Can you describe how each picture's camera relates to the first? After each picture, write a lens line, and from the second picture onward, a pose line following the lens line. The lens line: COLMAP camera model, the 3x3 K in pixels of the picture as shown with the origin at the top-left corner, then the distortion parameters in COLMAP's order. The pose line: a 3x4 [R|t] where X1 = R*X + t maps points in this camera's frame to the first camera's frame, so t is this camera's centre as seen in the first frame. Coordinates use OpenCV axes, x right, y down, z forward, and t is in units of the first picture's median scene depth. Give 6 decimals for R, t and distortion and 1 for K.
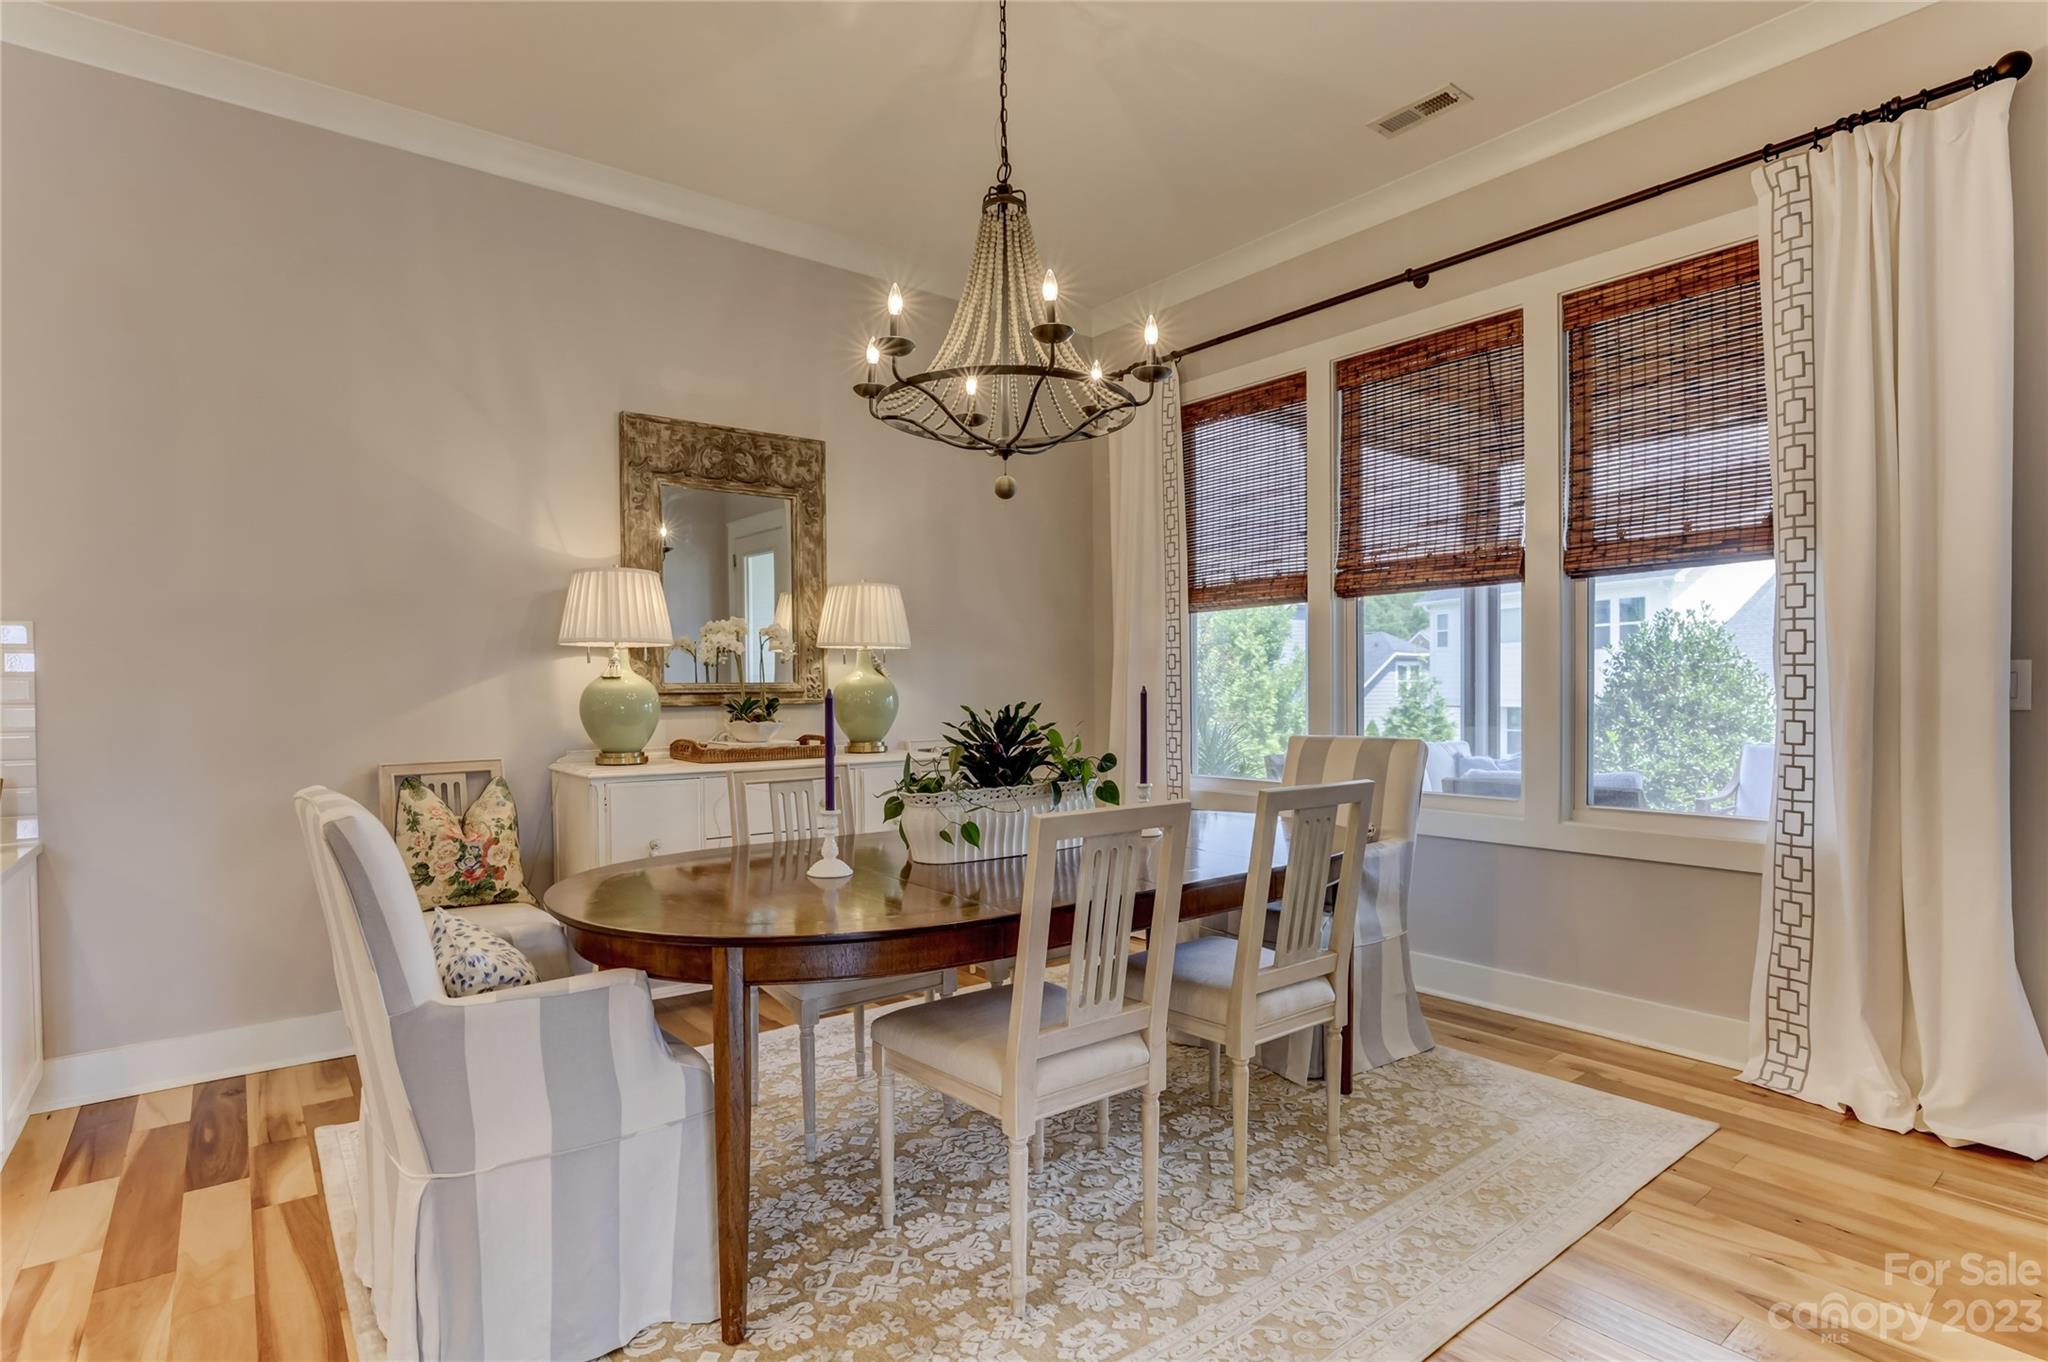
lens RADIAL K [[1013.8, 0, 989.6], [0, 1013.8, 713.4], [0, 0, 1]] dist [-0.020994, 0.000544]
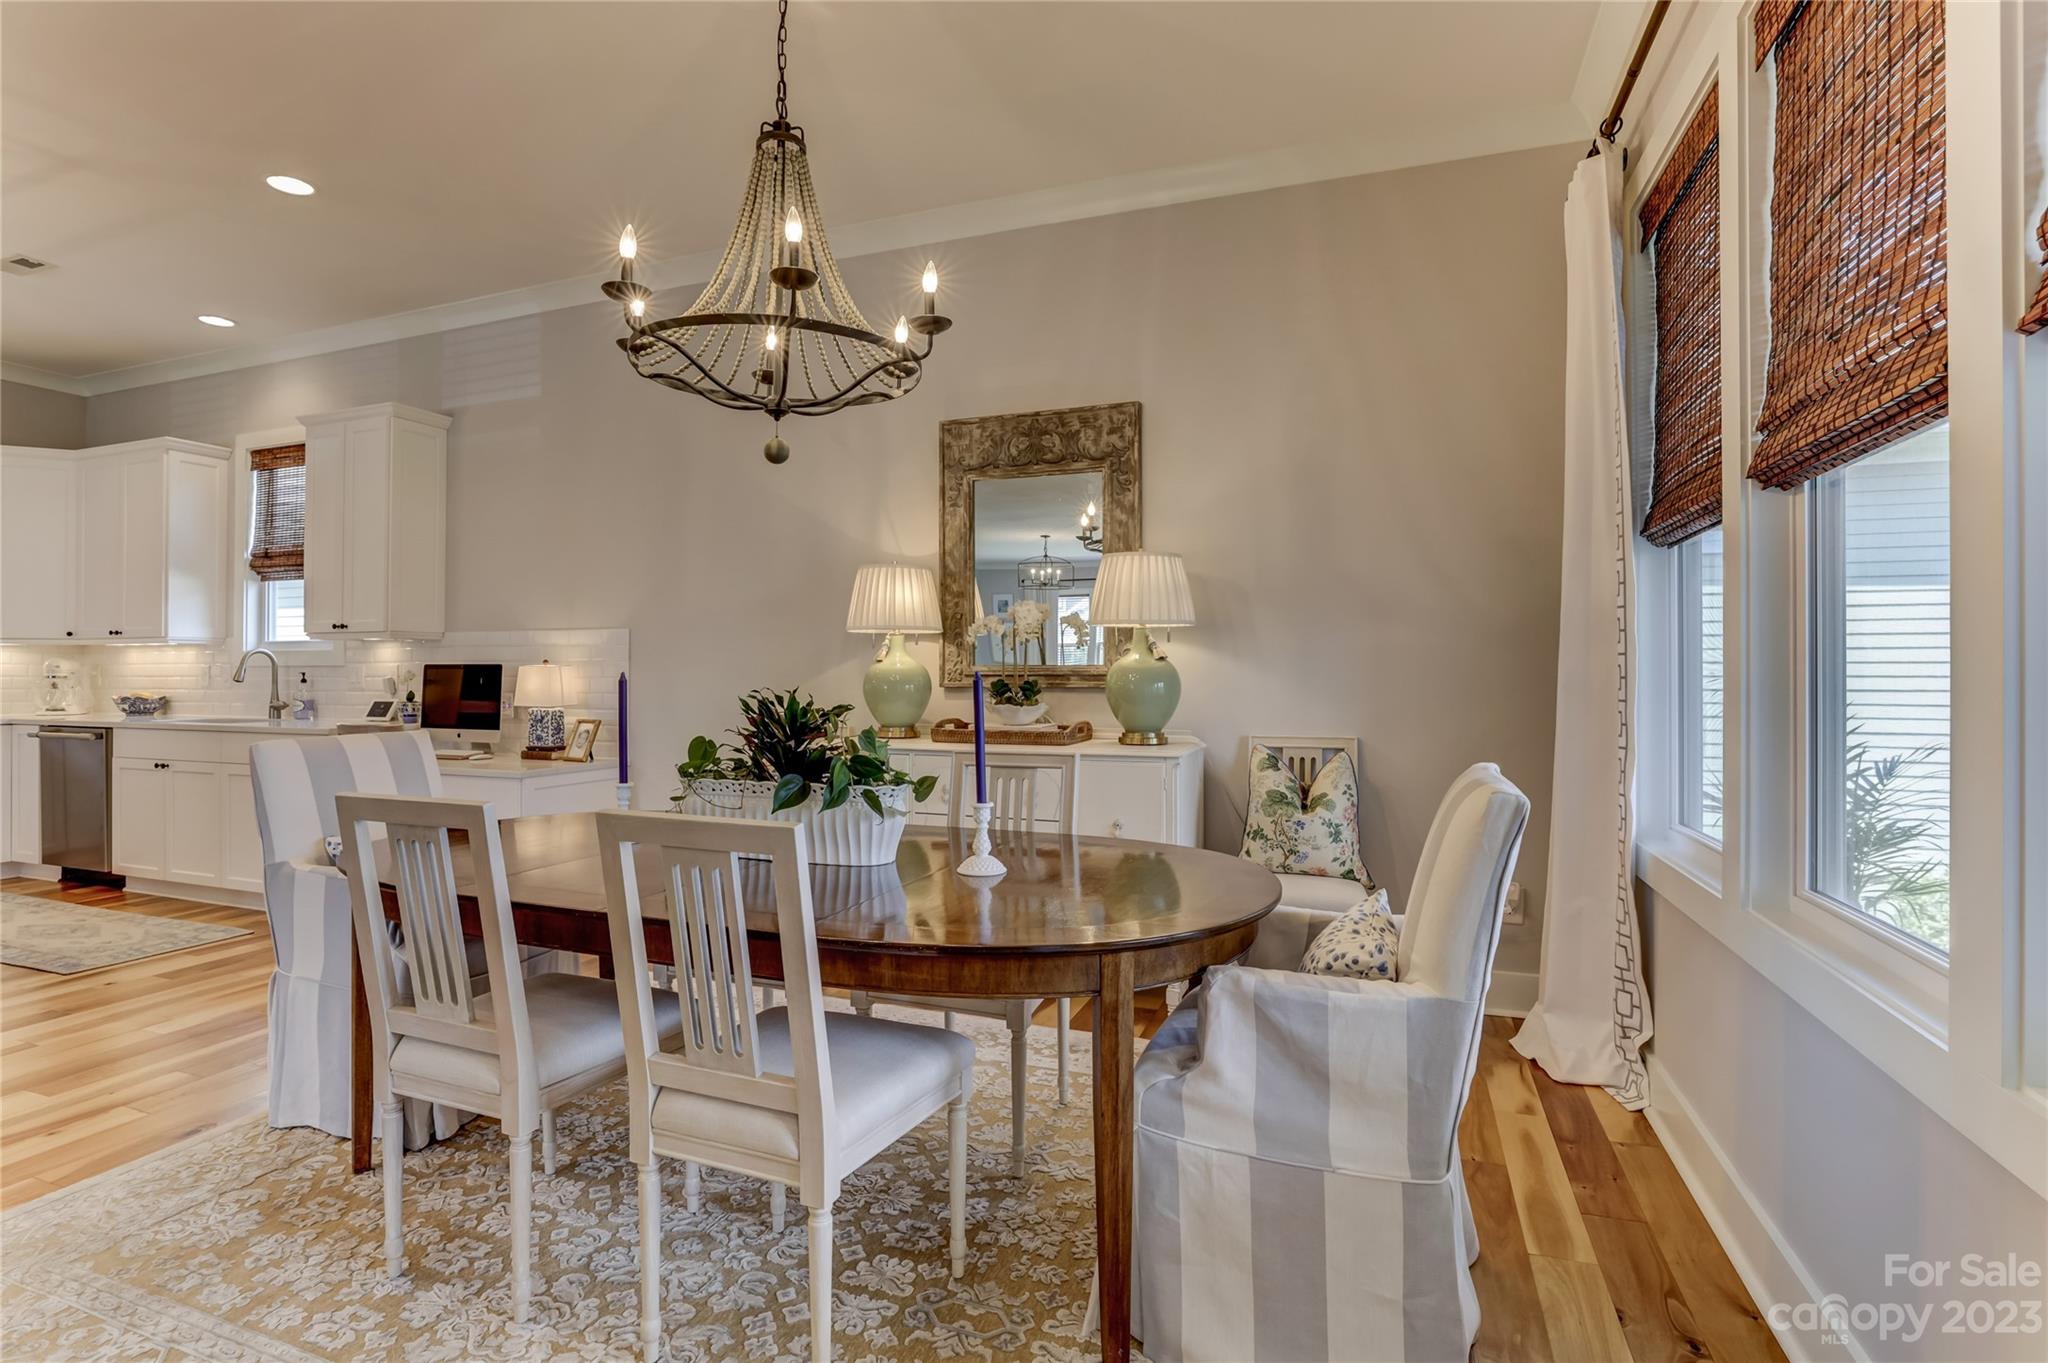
lens RADIAL K [[998.5, 0, 1017.6], [0, 998.5, 670.7], [0, 0, 1]] dist [-0.054890, 0.024816]
pose [[0.532098, 0.004607, -0.846670, 0.612085], [-0.025765, 0.999610, -0.010754, -0.016016], [0.846291, 0.027537, 0.532009, 0.500228]]
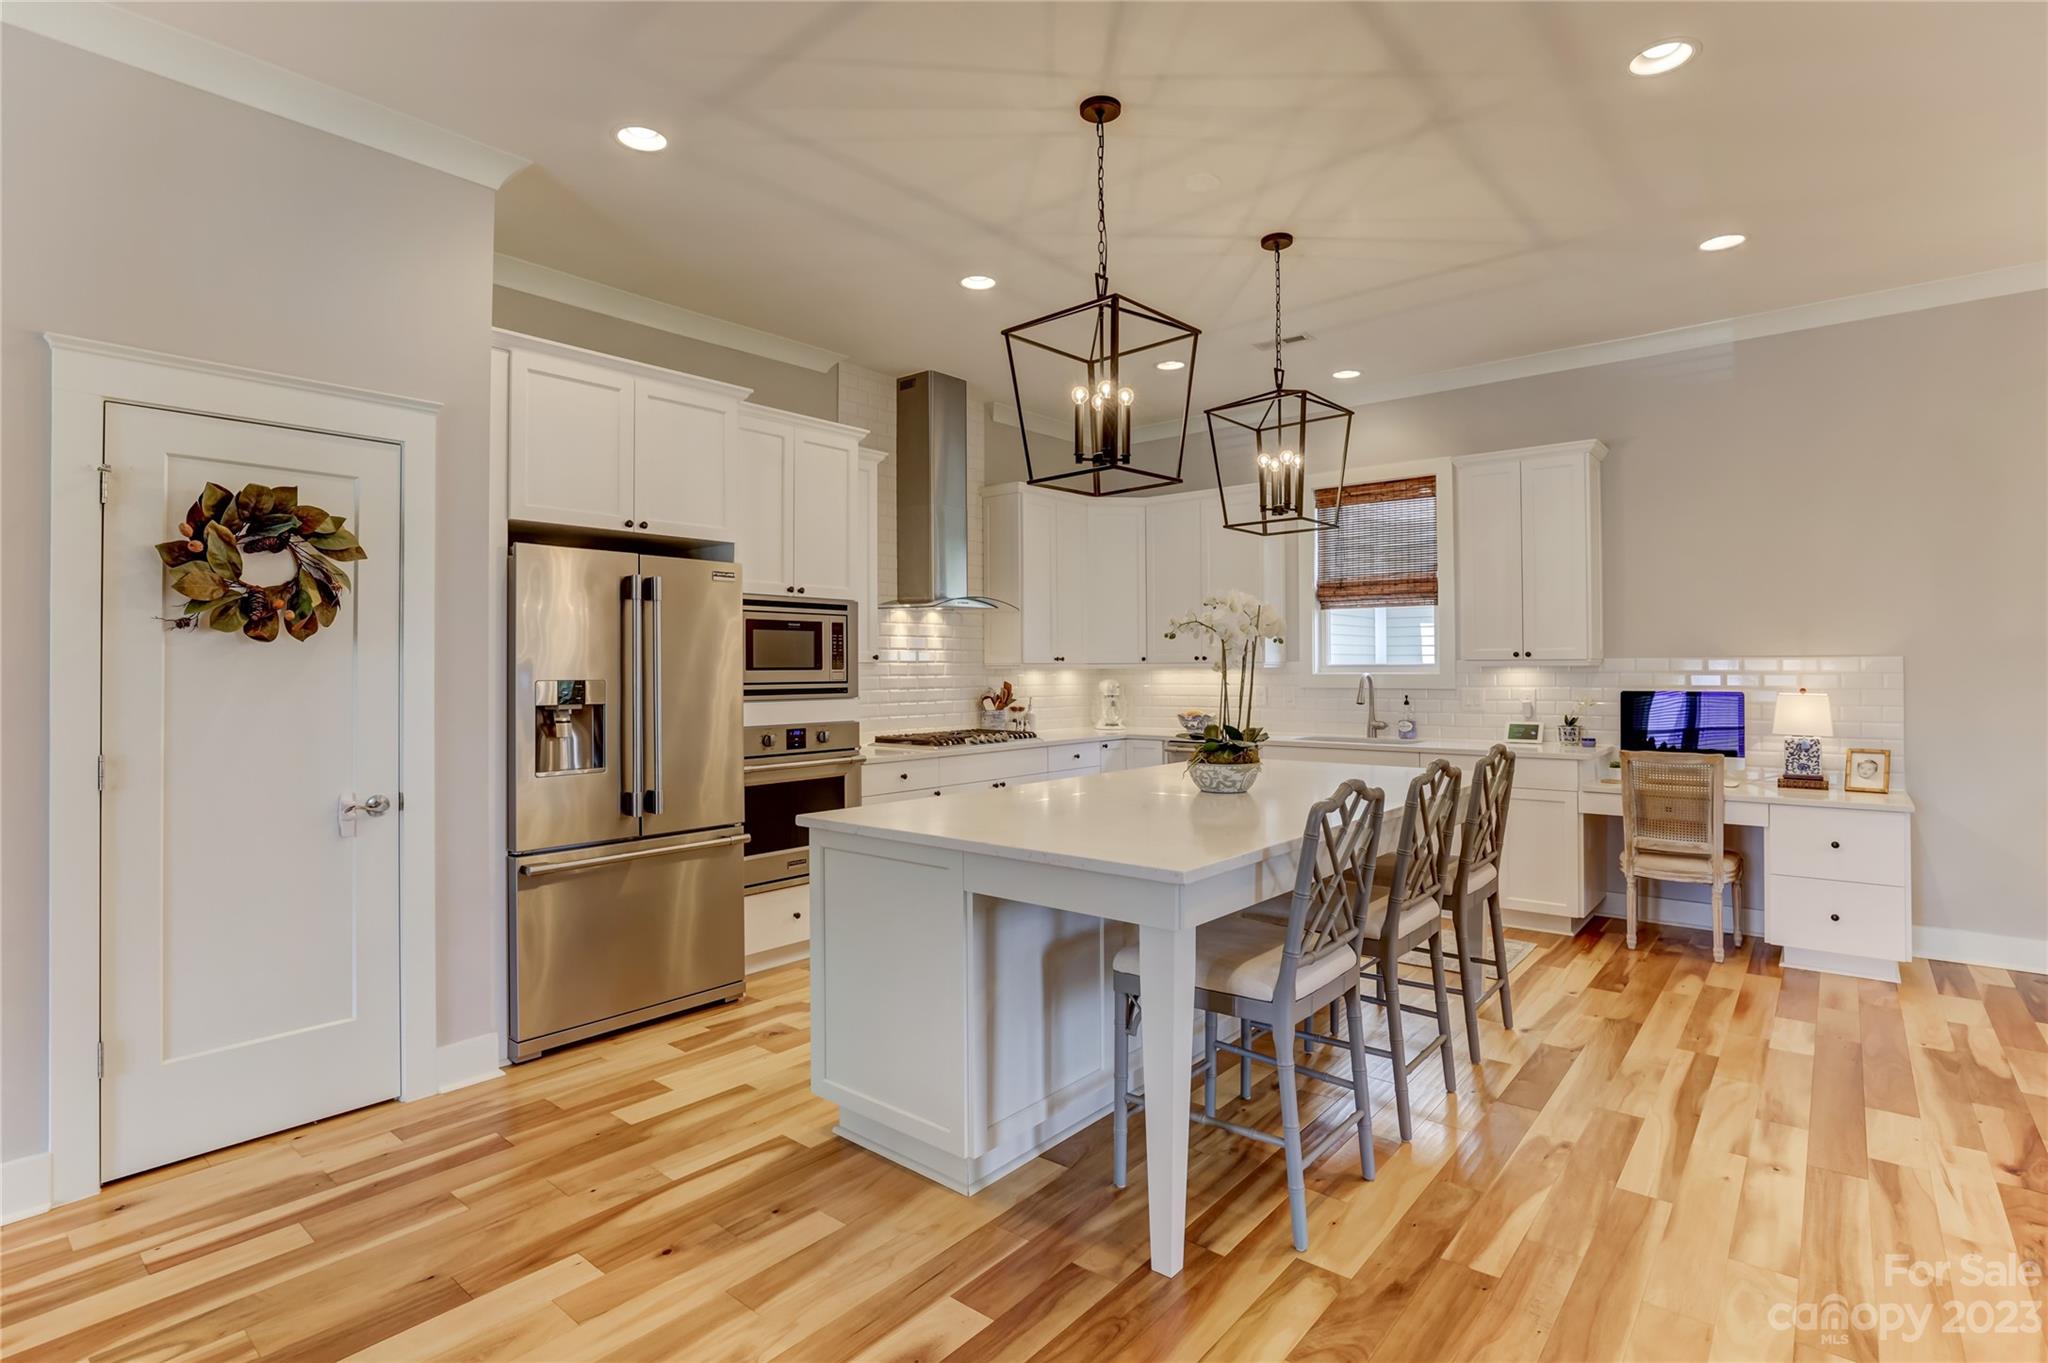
lens RADIAL K [[1001.6, 0, 997.0], [0, 1001.6, 651.1], [0, 0, 1]] dist [-0.026552, 0.000512]
pose [[0.209701, -0.009984, -0.977715, 0.228376], [-0.019847, 0.999698, -0.014465, -0.035762], [0.977564, 0.022438, 0.209440, -0.609745]]
